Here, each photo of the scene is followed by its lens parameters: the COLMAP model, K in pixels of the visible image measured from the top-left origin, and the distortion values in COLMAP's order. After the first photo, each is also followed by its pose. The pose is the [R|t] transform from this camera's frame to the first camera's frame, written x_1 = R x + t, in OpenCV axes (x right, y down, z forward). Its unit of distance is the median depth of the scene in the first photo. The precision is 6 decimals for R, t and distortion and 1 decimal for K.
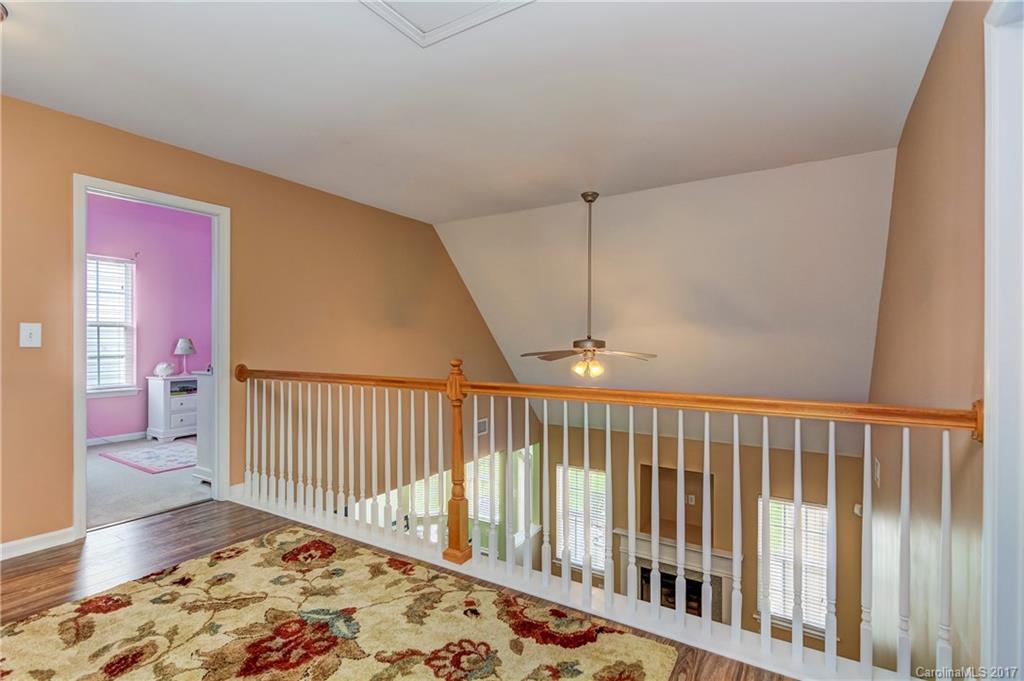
lens RADIAL K [[490.7, 0, 507.2], [0, 490.7, 341.1], [0, 0, 1]] dist [0.005009, -0.000526]
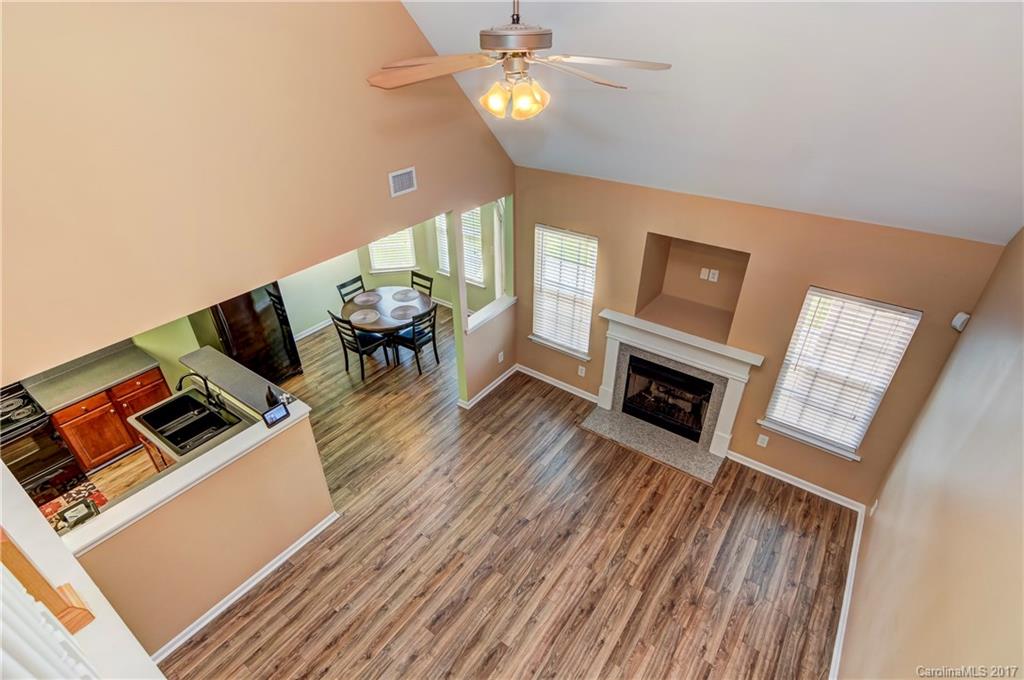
lens RADIAL K [[504.8, 0, 512.0], [0, 504.8, 340.0], [0, 0, 1]] dist [0.002567, 0.000215]
pose [[0.998203, 0.018010, -0.057144, 0.194754], [0.015047, 0.847831, 0.530054, -0.004975], [0.057995, -0.529961, 0.846037, 0.471050]]
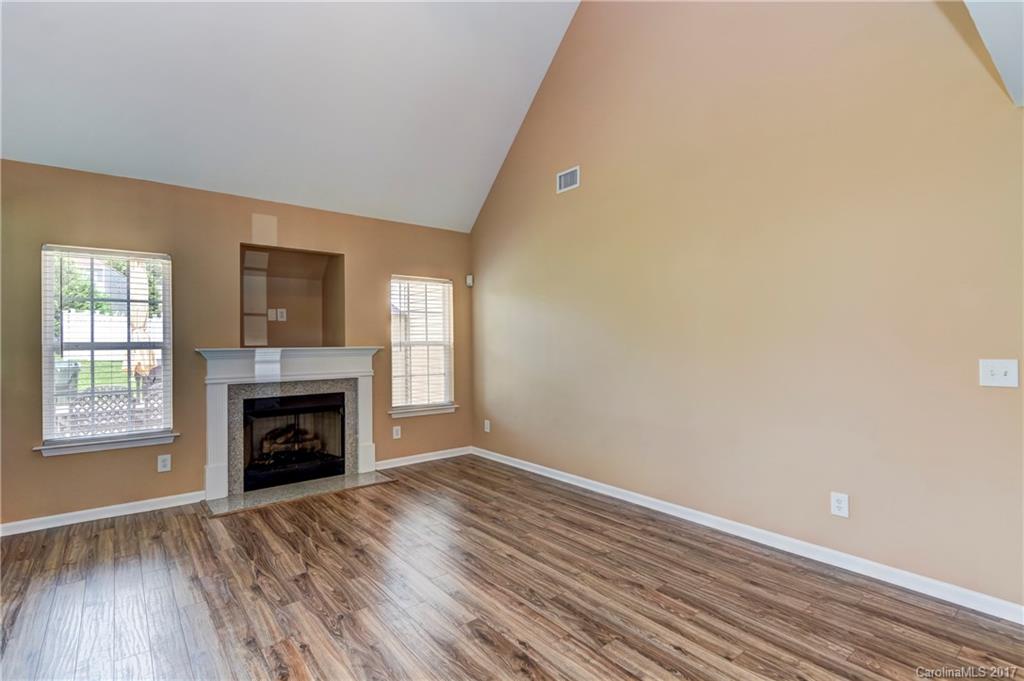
lens RADIAL K [[490.7, 0, 507.2], [0, 490.7, 341.1], [0, 0, 1]] dist [0.005009, -0.000526]
pose [[0.325427, -0.016427, 0.945424, -0.352233], [0.015295, 0.999810, 0.012107, 0.587417], [-0.945443, 0.010521, 0.325616, 0.713245]]
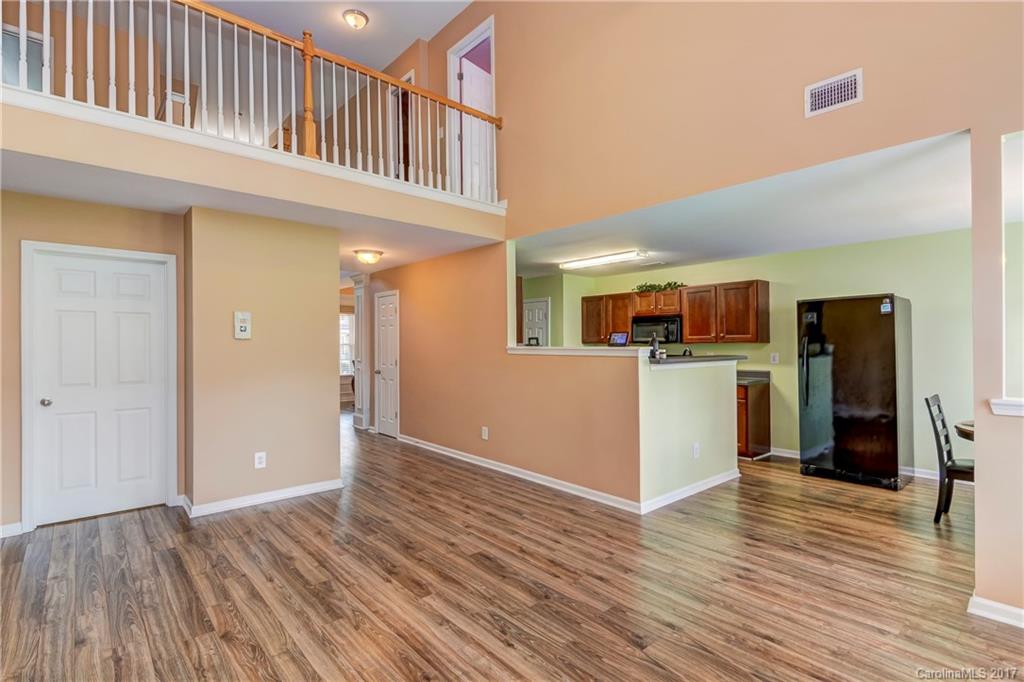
lens RADIAL K [[497.8, 0, 503.8], [0, 497.8, 342.3], [0, 0, 1]] dist [0.000486, -0.000760]
pose [[-0.287774, -0.011949, -0.957624, 0.705100], [-0.007118, 0.999921, -0.010338, 0.594858], [0.957672, 0.003841, -0.287836, 1.195161]]
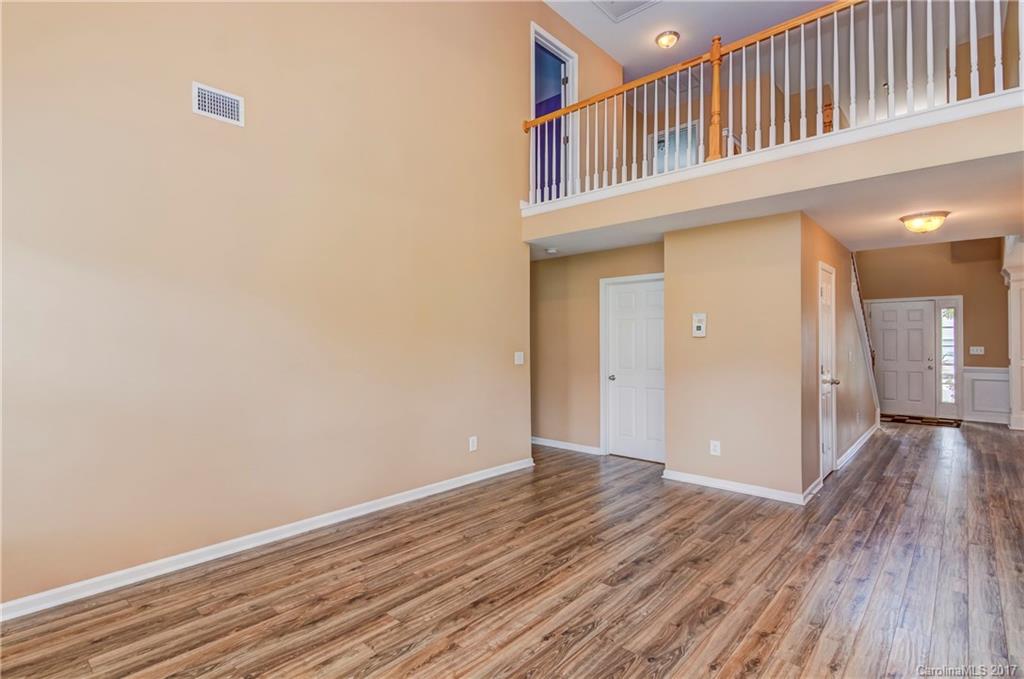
lens RADIAL K [[490.7, 0, 507.2], [0, 490.7, 340.1], [0, 0, 1]] dist [0.005009, -0.000526]
pose [[-0.984062, -0.010635, 0.177506, 0.159664], [-0.009490, 0.999928, 0.007295, 0.585253], [-0.177571, 0.005494, -0.984093, 1.568714]]
